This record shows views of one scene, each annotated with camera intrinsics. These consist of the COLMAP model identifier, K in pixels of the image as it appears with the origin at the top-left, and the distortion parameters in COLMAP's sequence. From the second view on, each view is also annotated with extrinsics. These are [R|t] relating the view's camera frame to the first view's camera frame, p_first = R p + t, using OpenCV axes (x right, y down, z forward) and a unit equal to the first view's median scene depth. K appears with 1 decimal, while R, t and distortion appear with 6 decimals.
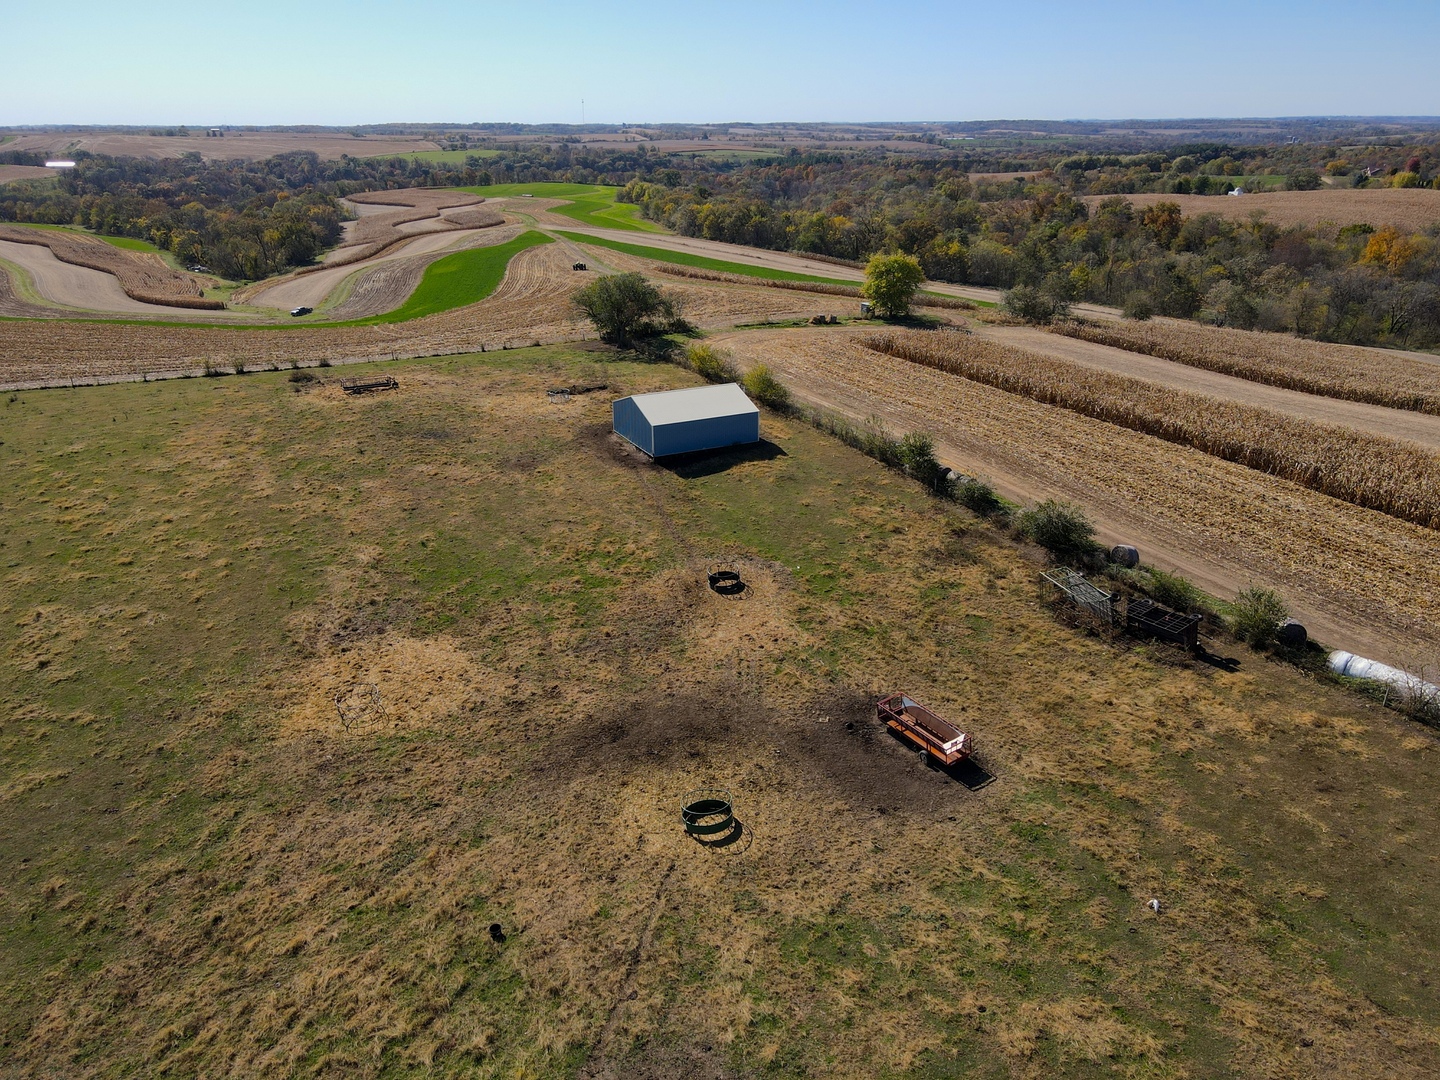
lens RADIAL K [[999.6, 0, 720.0], [0, 999.6, 540.0], [0, 0, 1]] dist [0.032449, 0.003005]
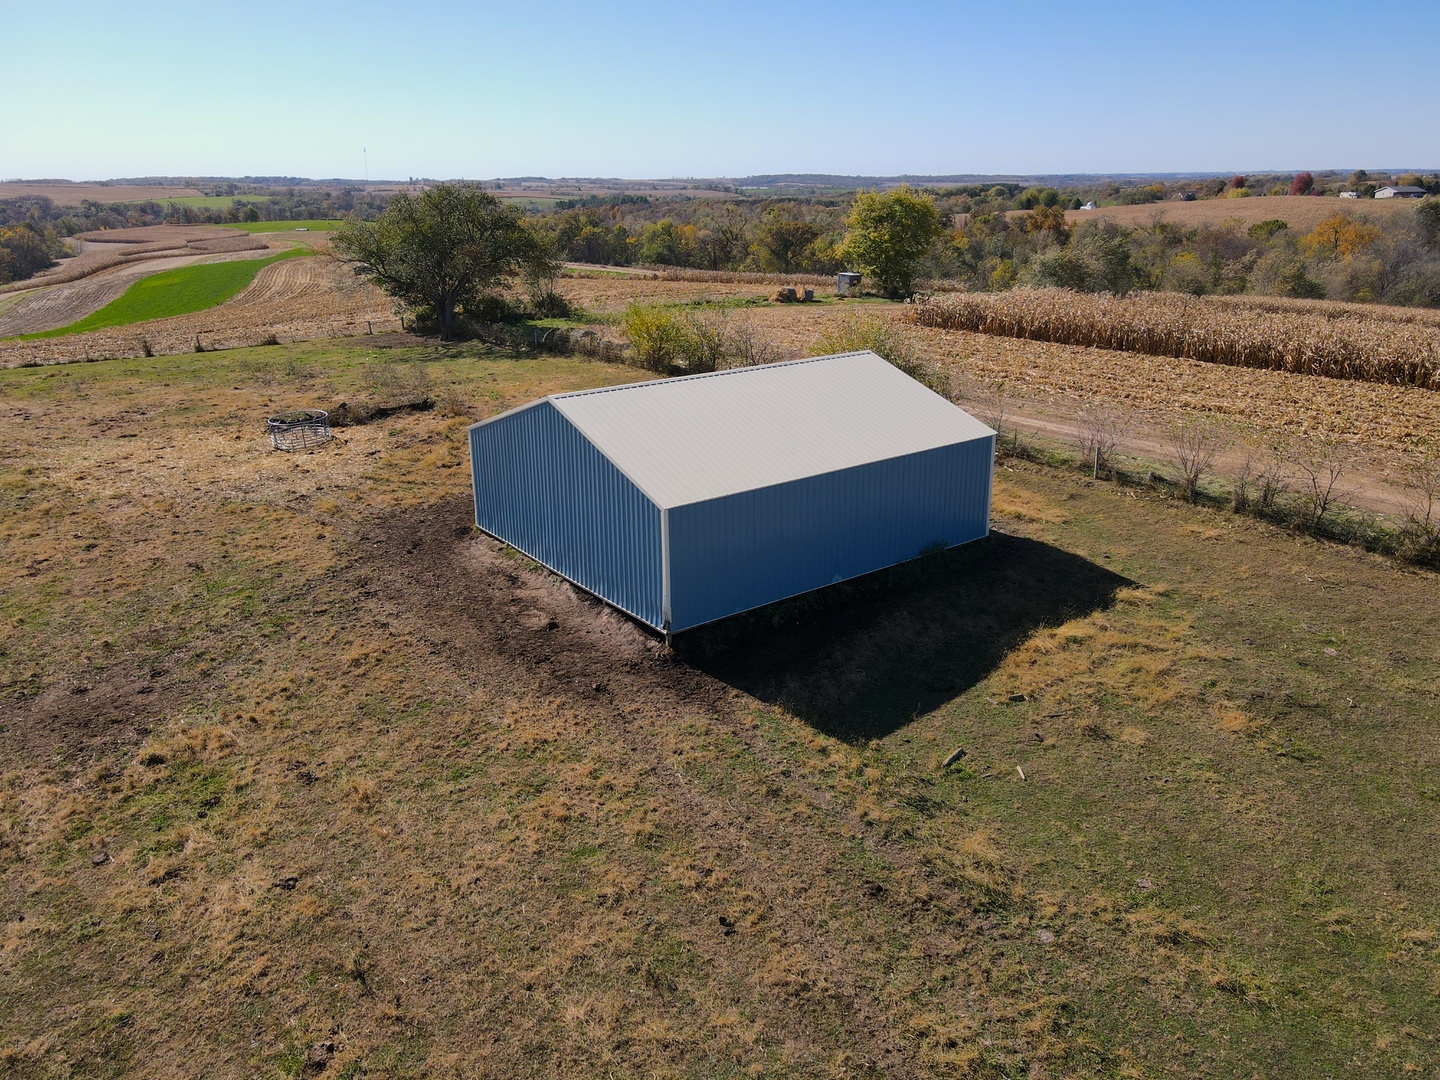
lens RADIAL K [[999.6, 0, 720.0], [0, 999.6, 540.0], [0, 0, 1]] dist [0.032449, 0.003005]
pose [[0.981337, -0.065224, 0.180896, -0.076955], [0.073898, 0.996397, -0.041624, -0.075492], [-0.177530, 0.054215, 0.982621, 0.597501]]
